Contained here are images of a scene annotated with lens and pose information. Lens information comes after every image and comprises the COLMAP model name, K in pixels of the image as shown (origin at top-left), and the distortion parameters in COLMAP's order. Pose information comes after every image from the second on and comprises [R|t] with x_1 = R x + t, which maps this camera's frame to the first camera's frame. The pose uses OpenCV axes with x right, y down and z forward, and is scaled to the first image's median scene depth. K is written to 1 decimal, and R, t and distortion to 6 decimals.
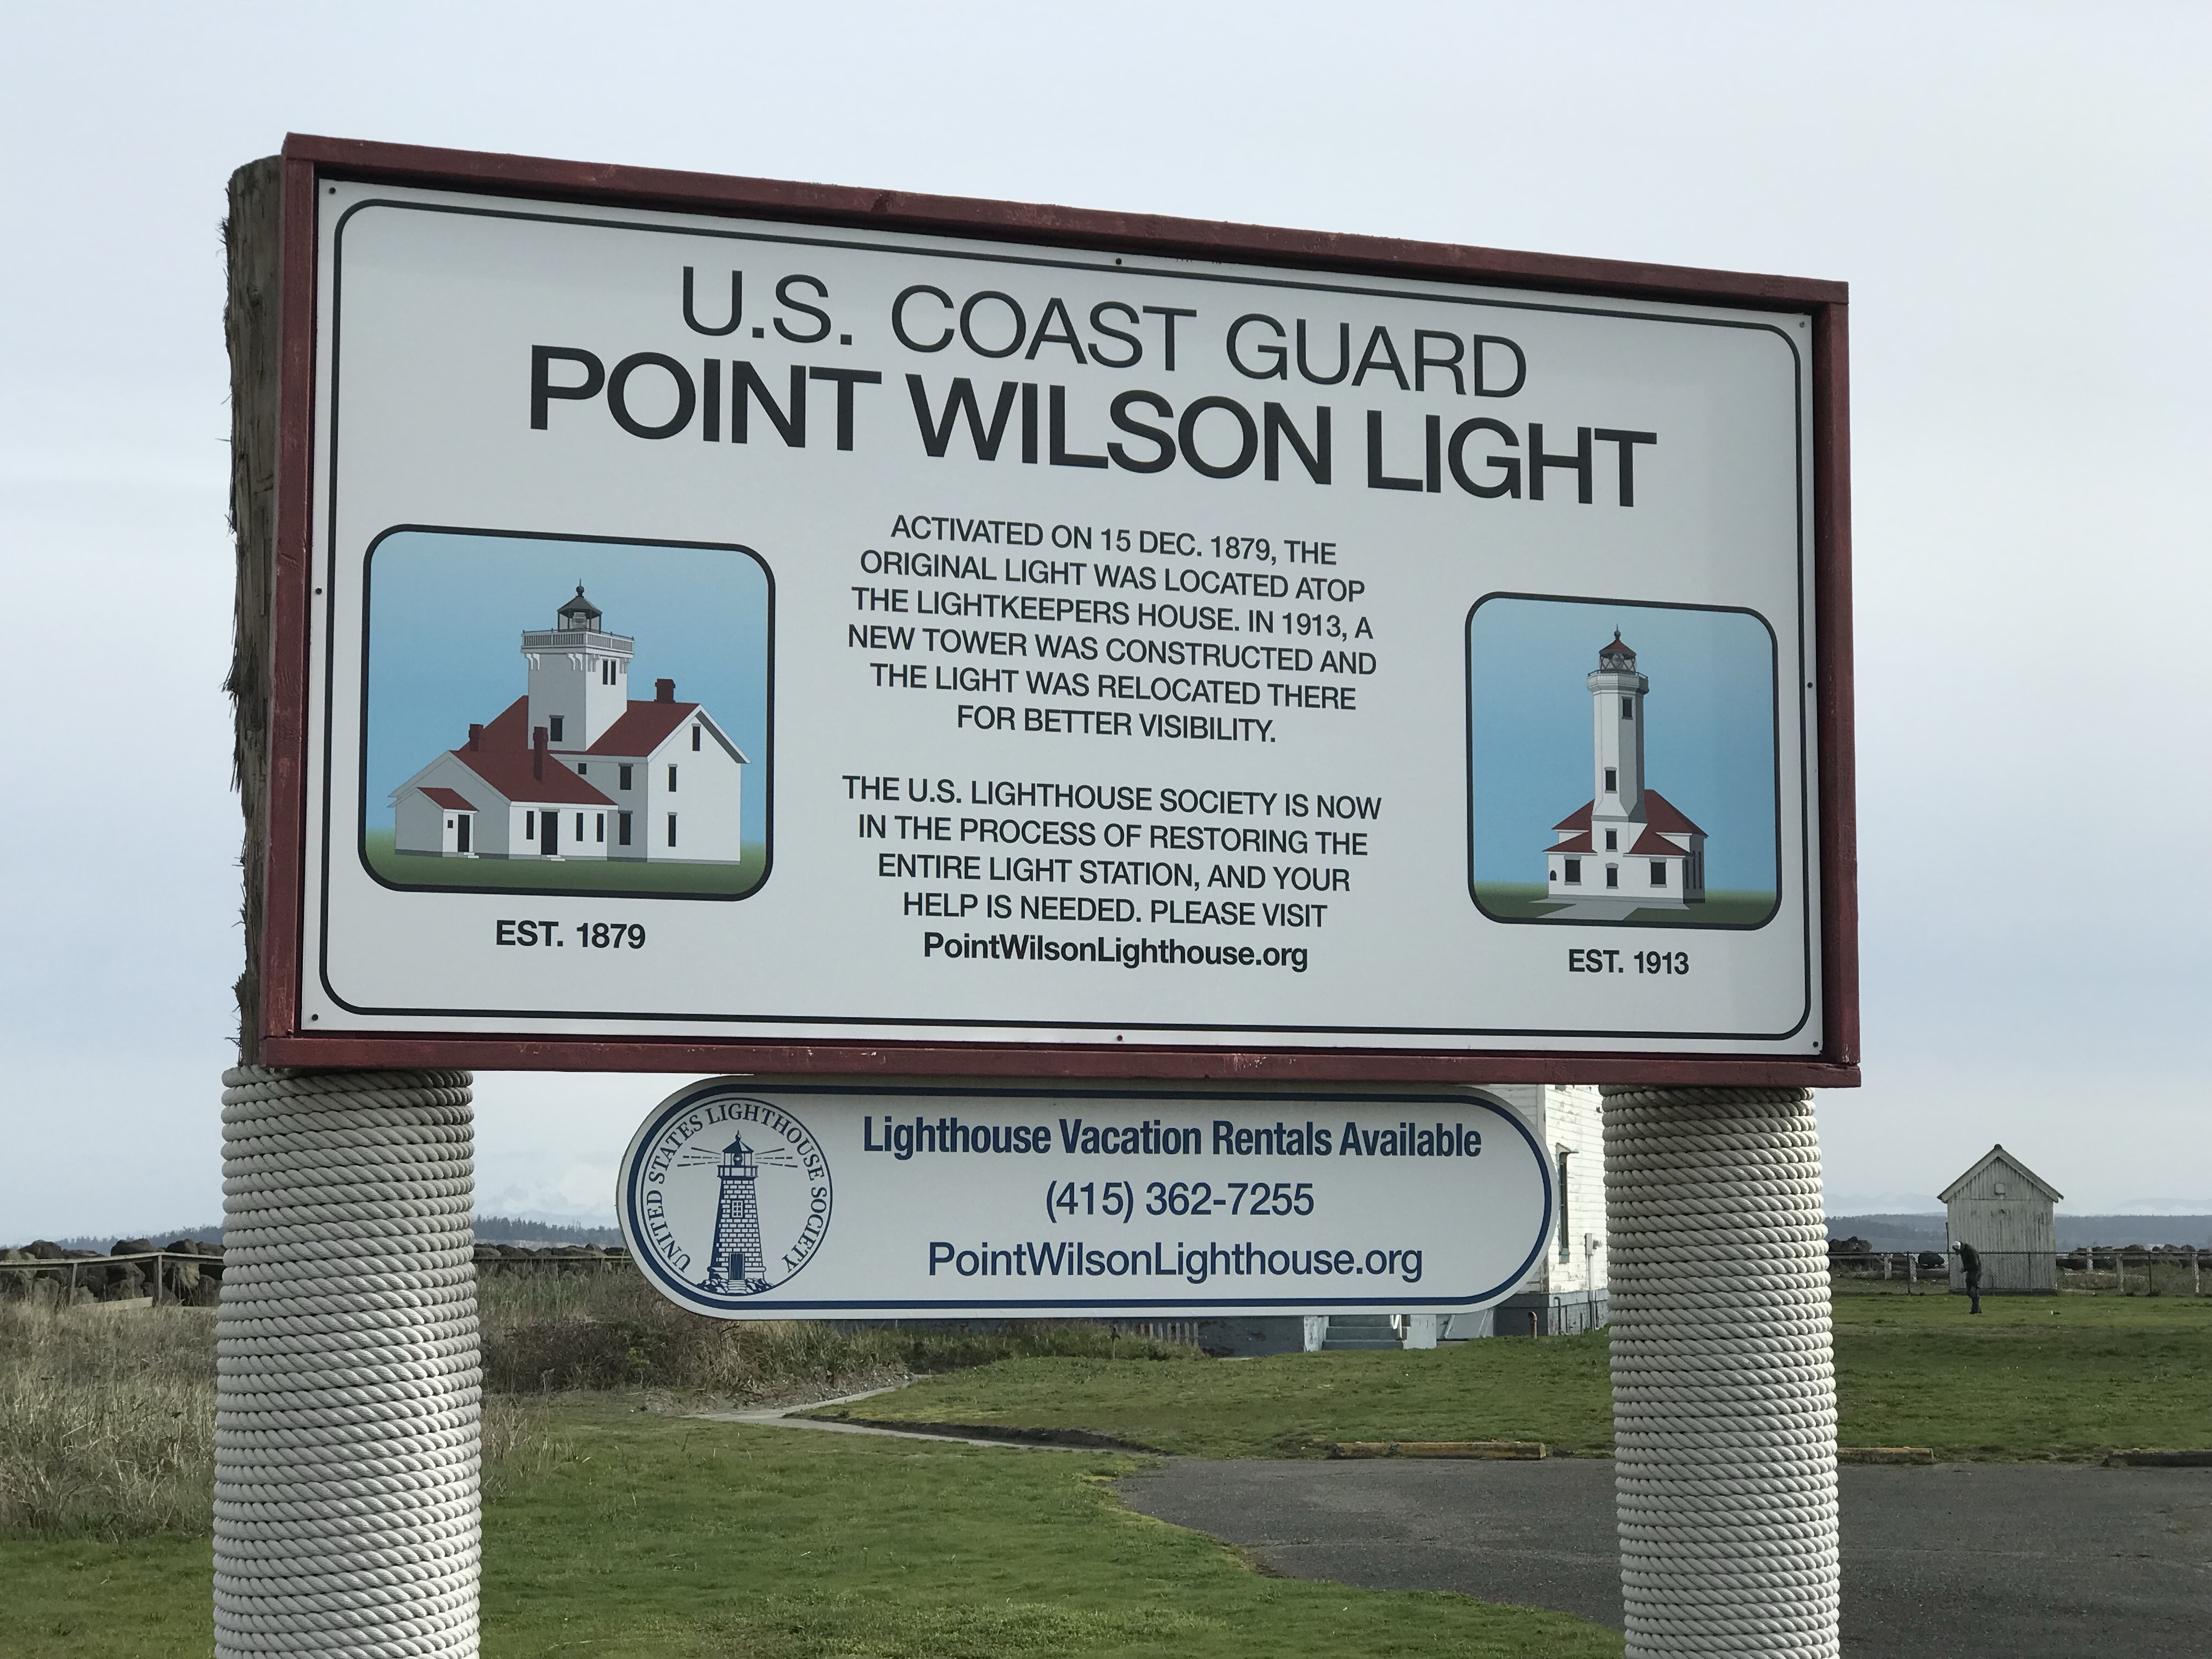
lens RADIAL K [[3605.2, 0, 1100.0], [0, 3605.2, 820.3], [0, 0, 1]] dist [0.003660, 0.000000]
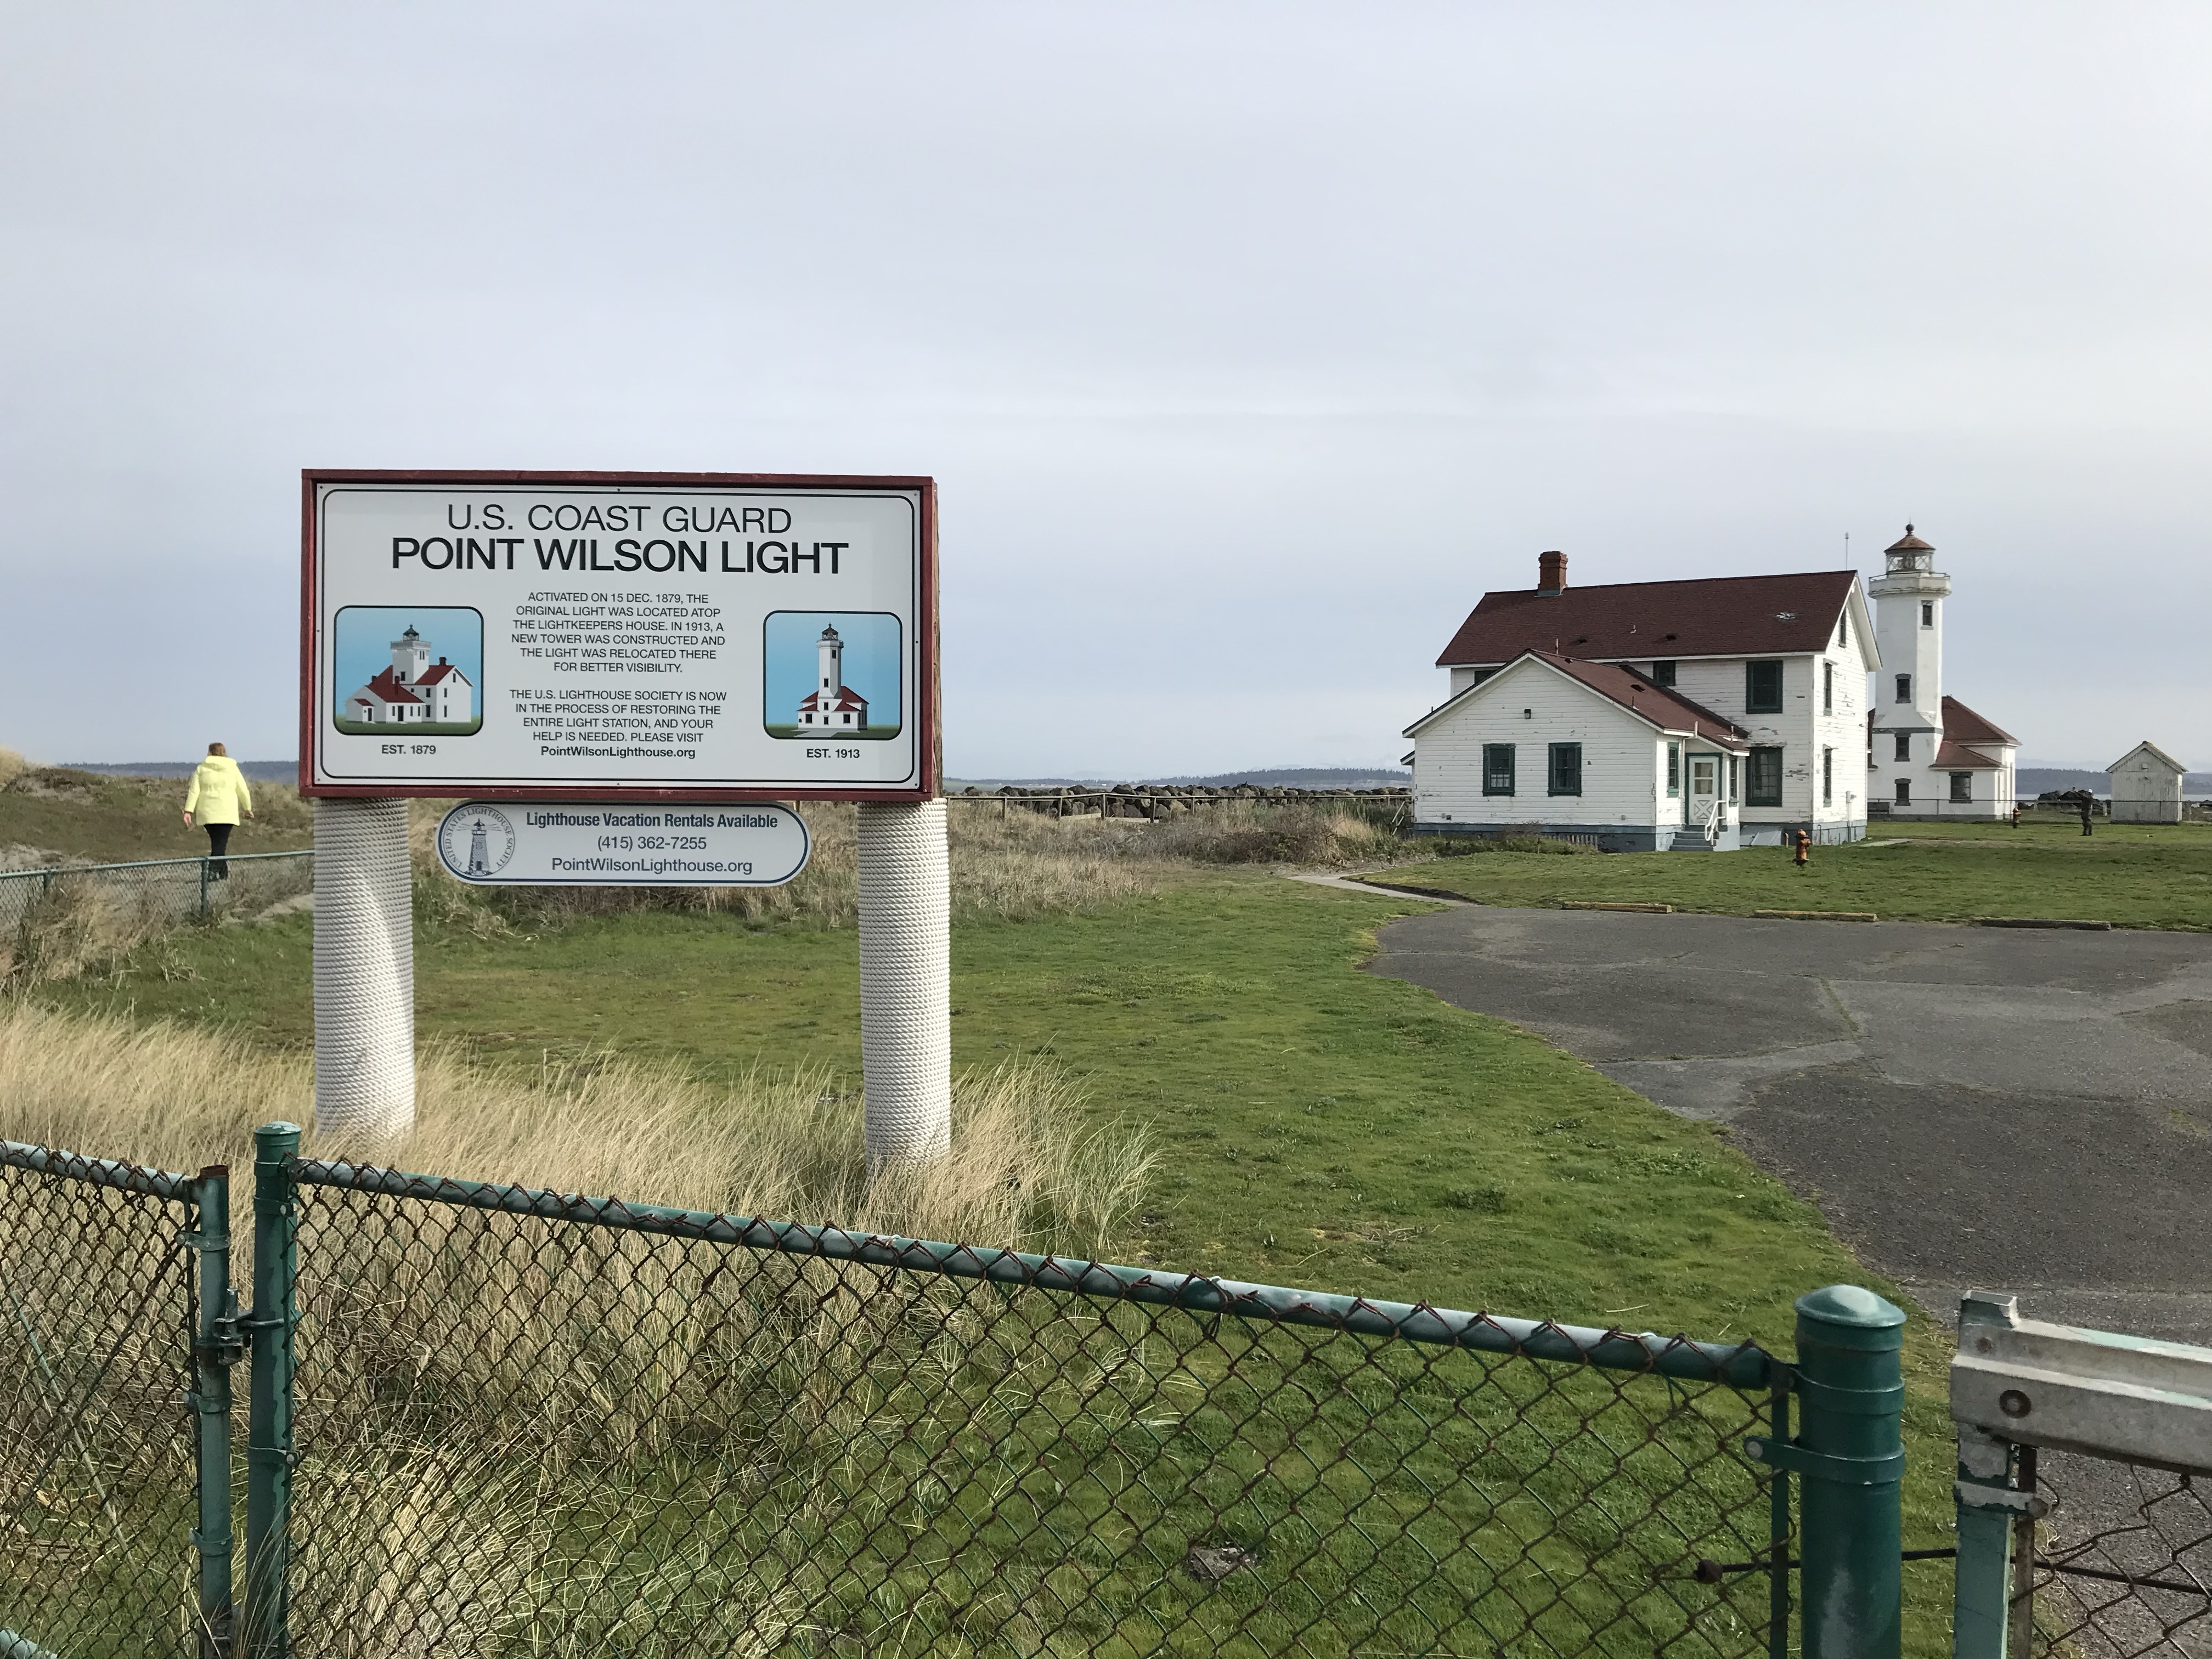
lens RADIAL K [[1850.0, 0, 1204.3], [0, 1850.0, 803.1], [0, 0, 1]] dist [0.009332, -0.026173]
pose [[0.954142, 0.016891, -0.298879, 0.828065], [0.022551, 0.991514, 0.128027, -0.092336], [0.298505, -0.128896, 0.945664, -0.183088]]
